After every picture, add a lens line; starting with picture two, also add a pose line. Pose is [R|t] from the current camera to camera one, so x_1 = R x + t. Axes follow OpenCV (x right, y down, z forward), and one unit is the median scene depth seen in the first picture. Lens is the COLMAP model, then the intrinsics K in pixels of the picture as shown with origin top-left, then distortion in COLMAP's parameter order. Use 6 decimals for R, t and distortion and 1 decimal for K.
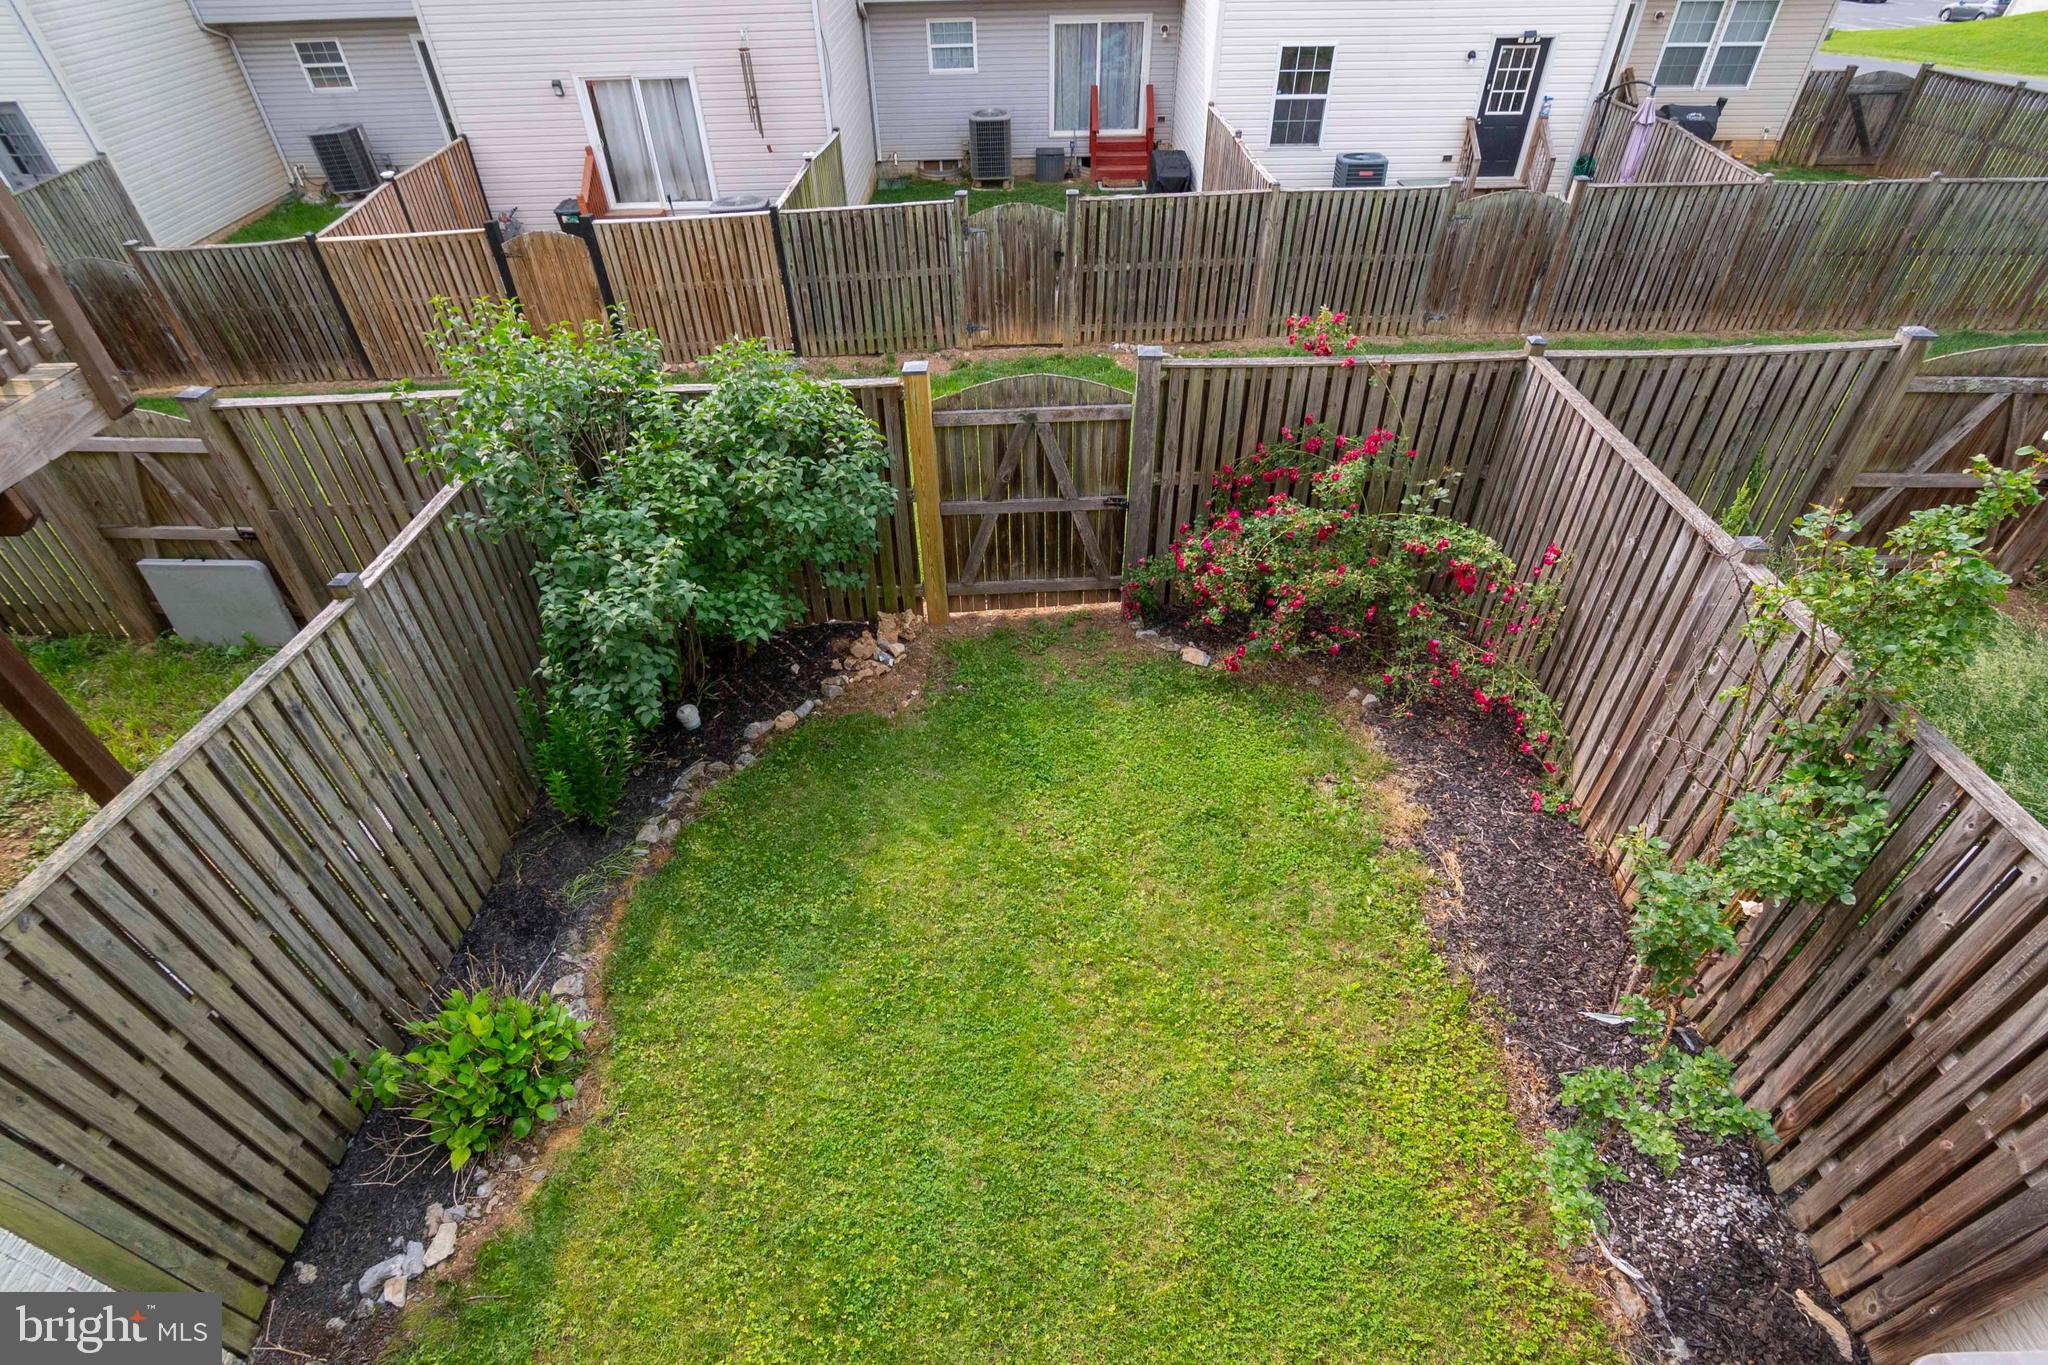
lens RADIAL K [[998.2, 0, 1009.2], [0, 998.2, 698.3], [0, 0, 1]] dist [-0.030543, 0.008770]
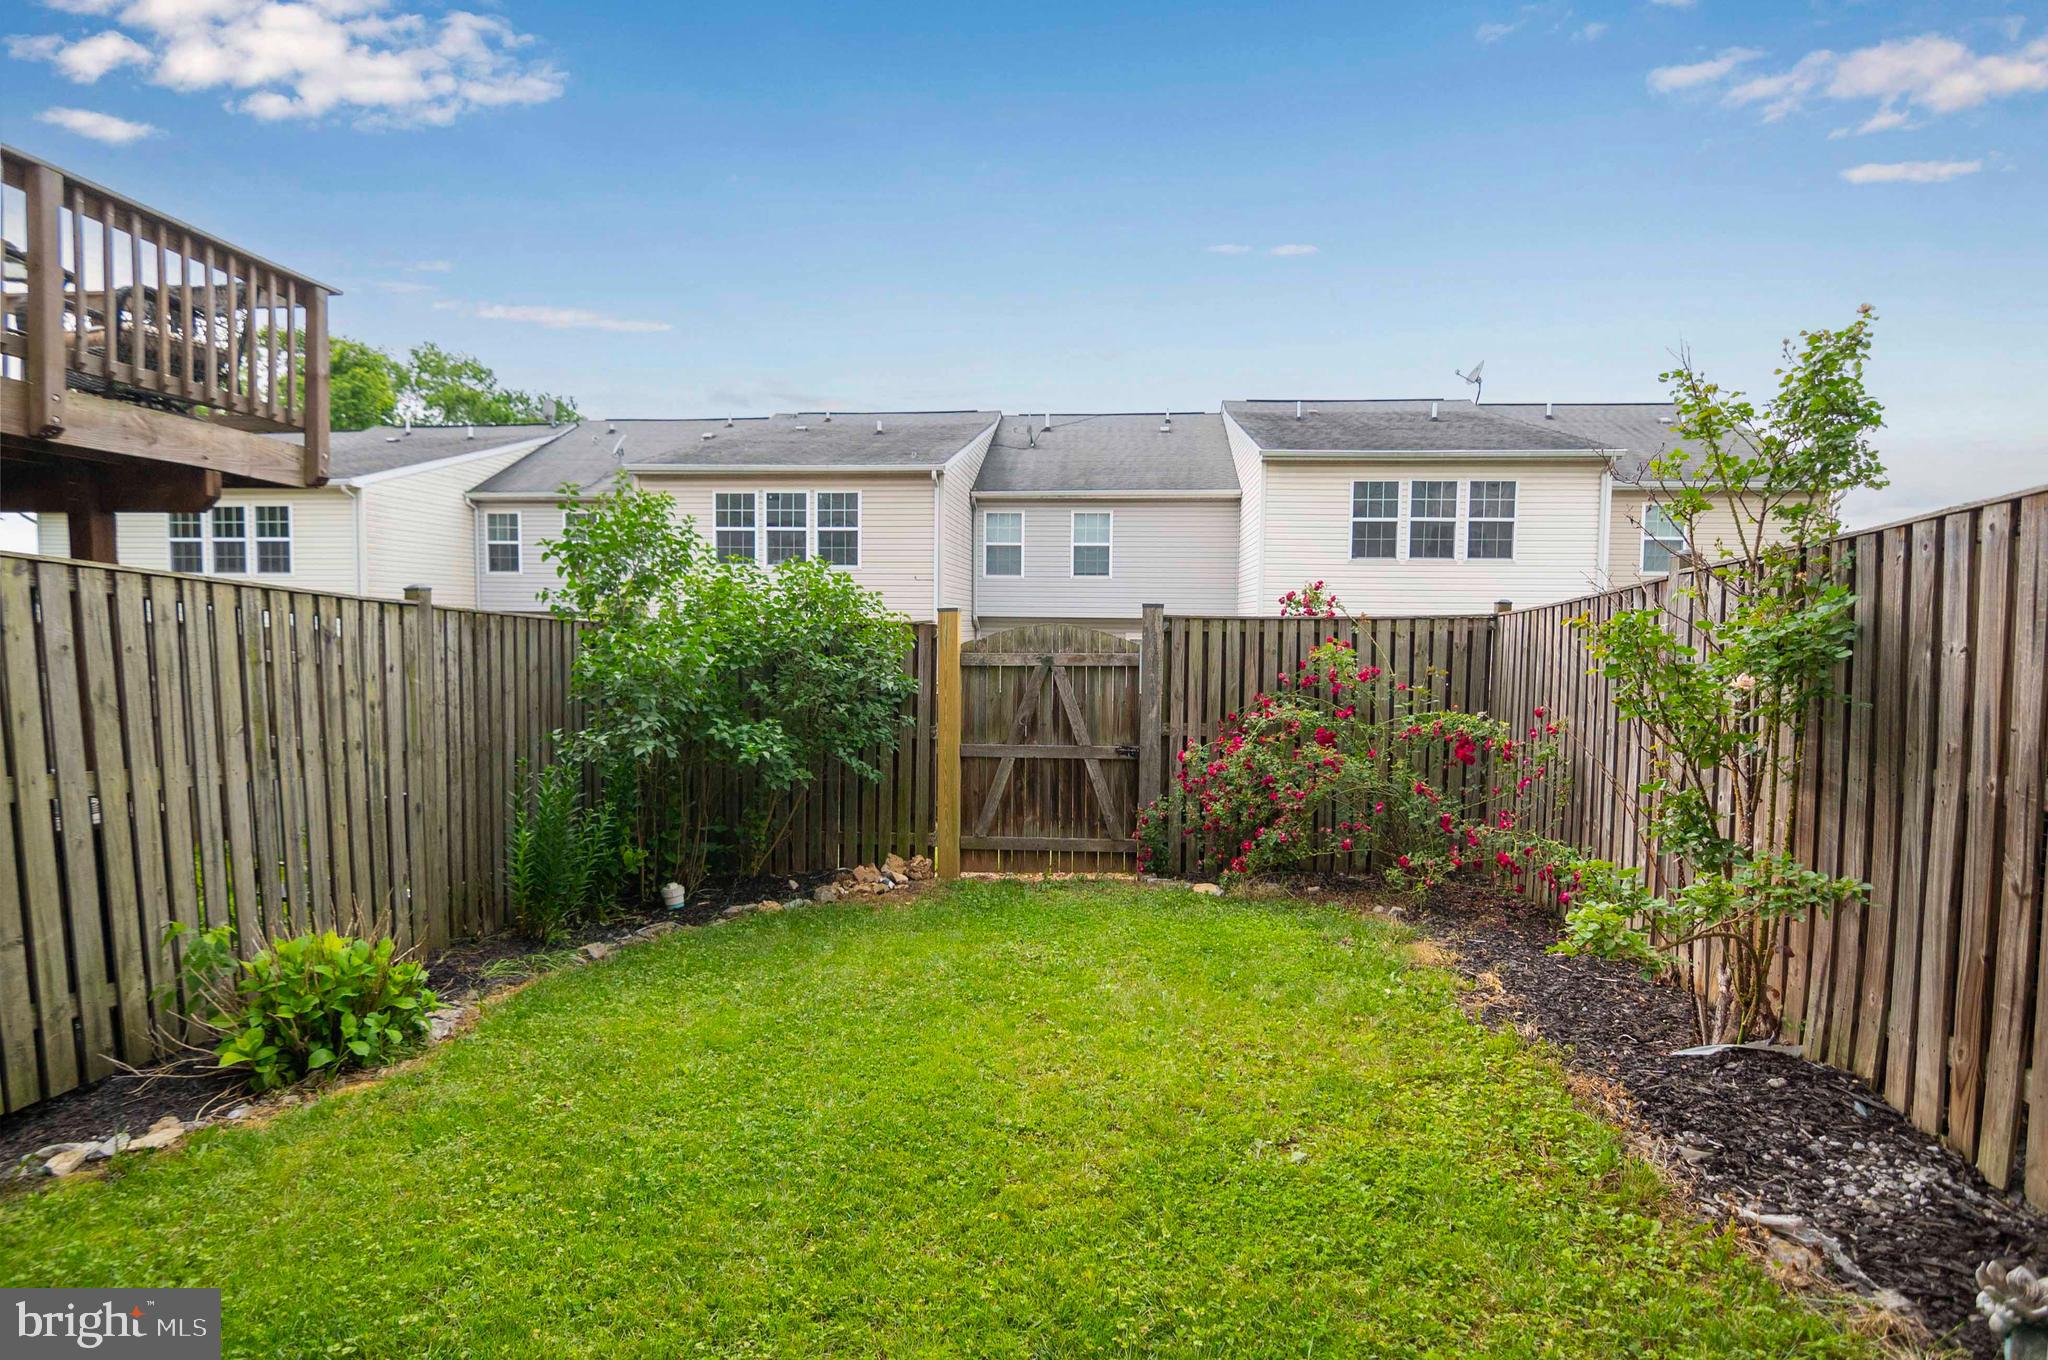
lens RADIAL K [[1006.2, 0, 1012.3], [0, 1006.2, 691.6], [0, 0, 1]] dist [-0.029204, 0.009214]
pose [[0.993674, 0.041734, -0.104259, 0.095354], [-0.096848, 0.788446, -0.607432, 0.408978], [0.056852, 0.613687, 0.787500, 0.127334]]
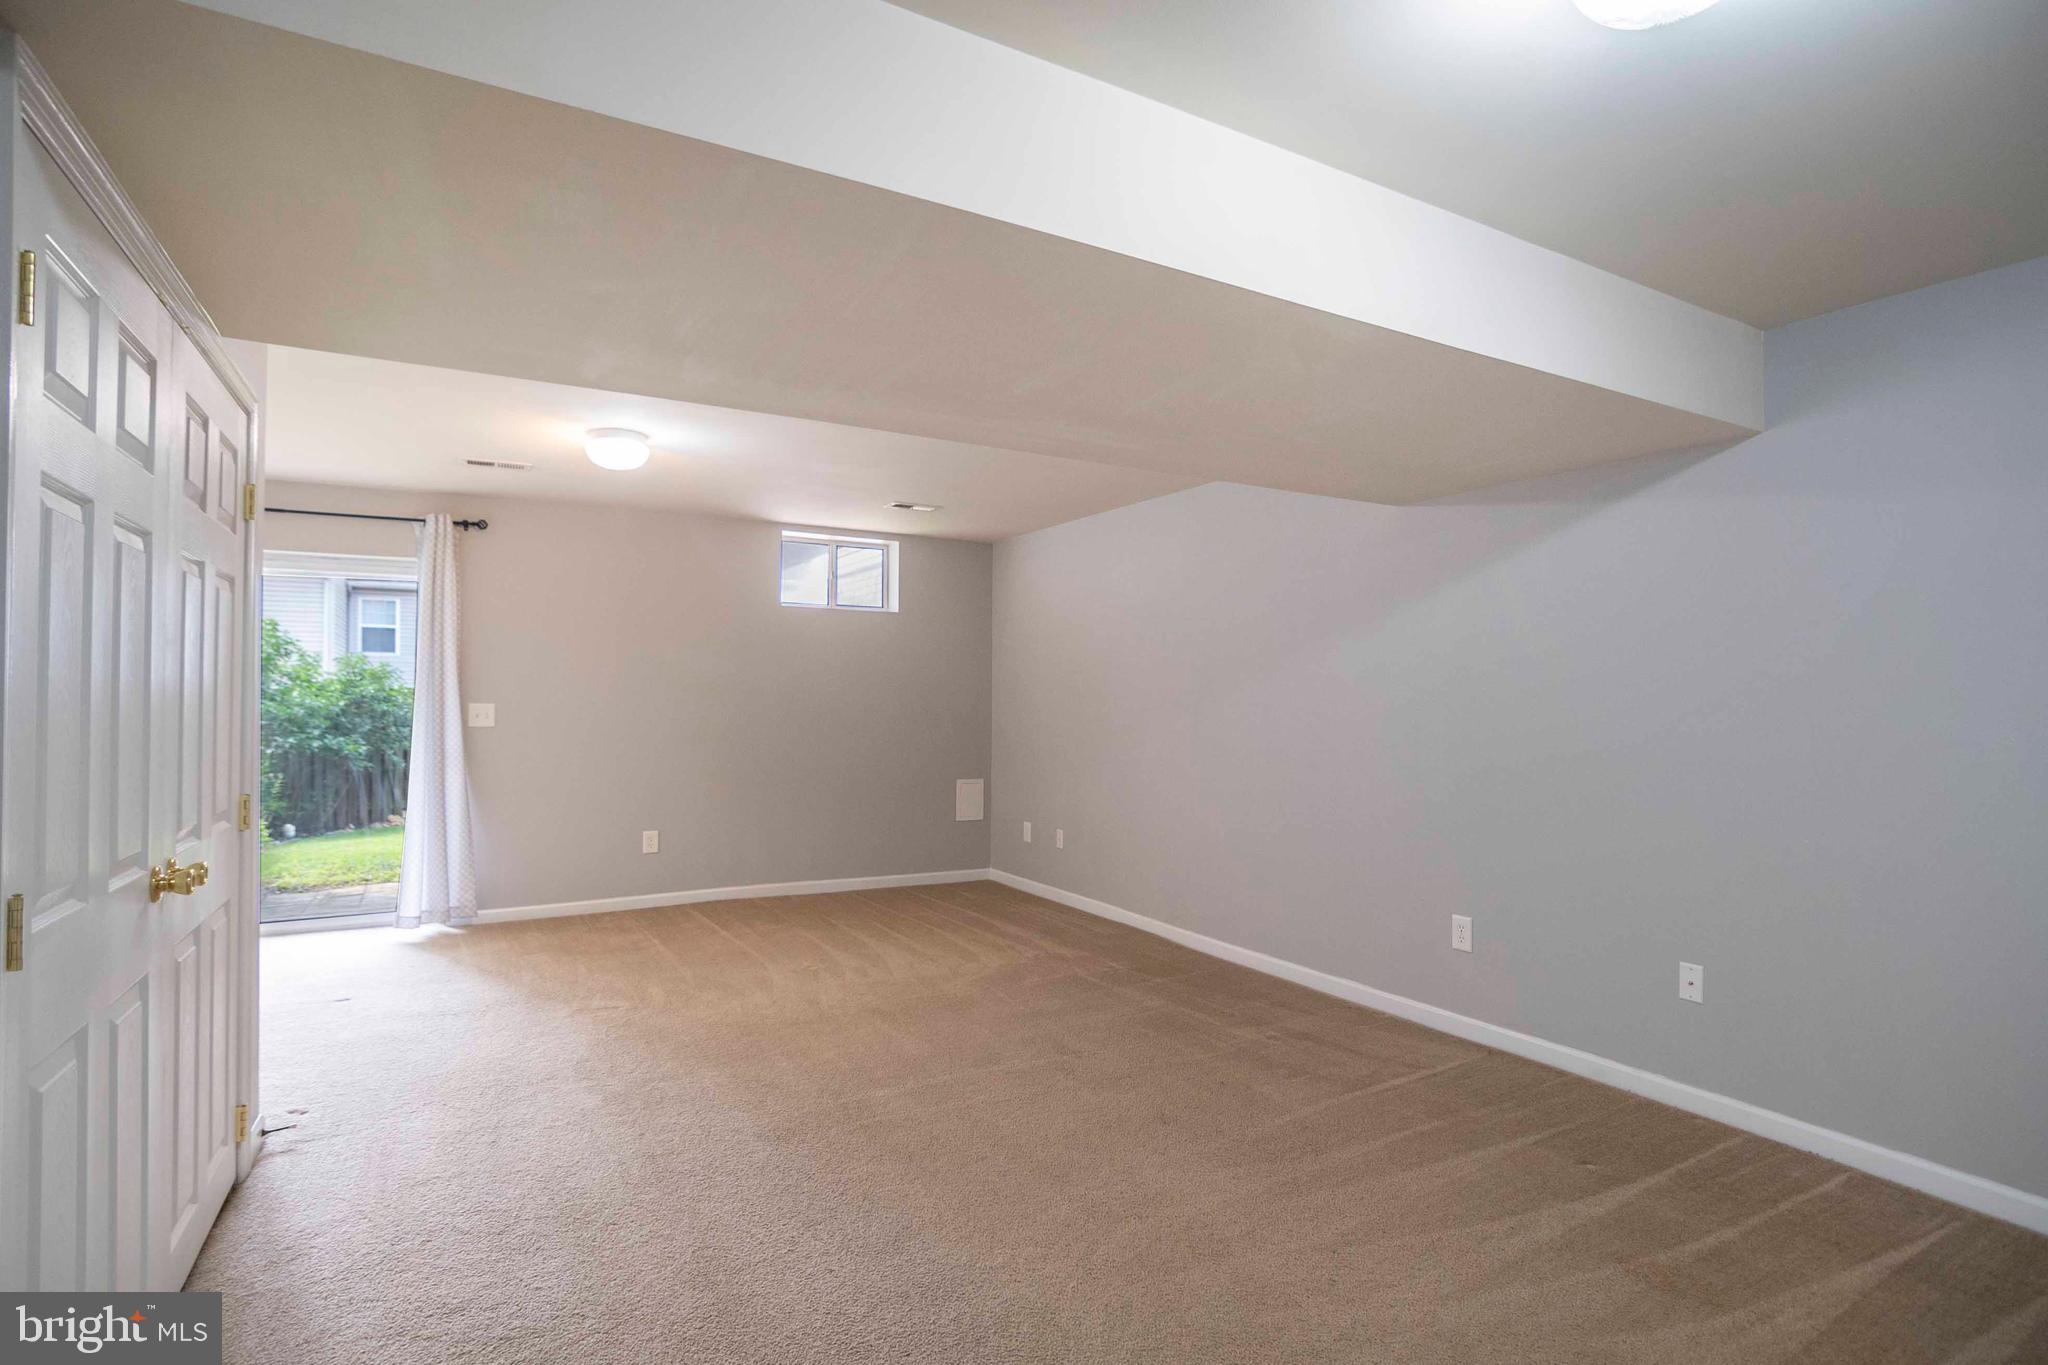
lens RADIAL K [[998.2, 0, 1009.2], [0, 998.2, 698.3], [0, 0, 1]] dist [-0.030543, 0.008770]
pose [[0.869325, 0.028247, 0.493434, -0.068104], [0.310917, 0.744816, -0.590407, 1.268871], [-0.384194, 0.666672, 0.638704, -0.790716]]
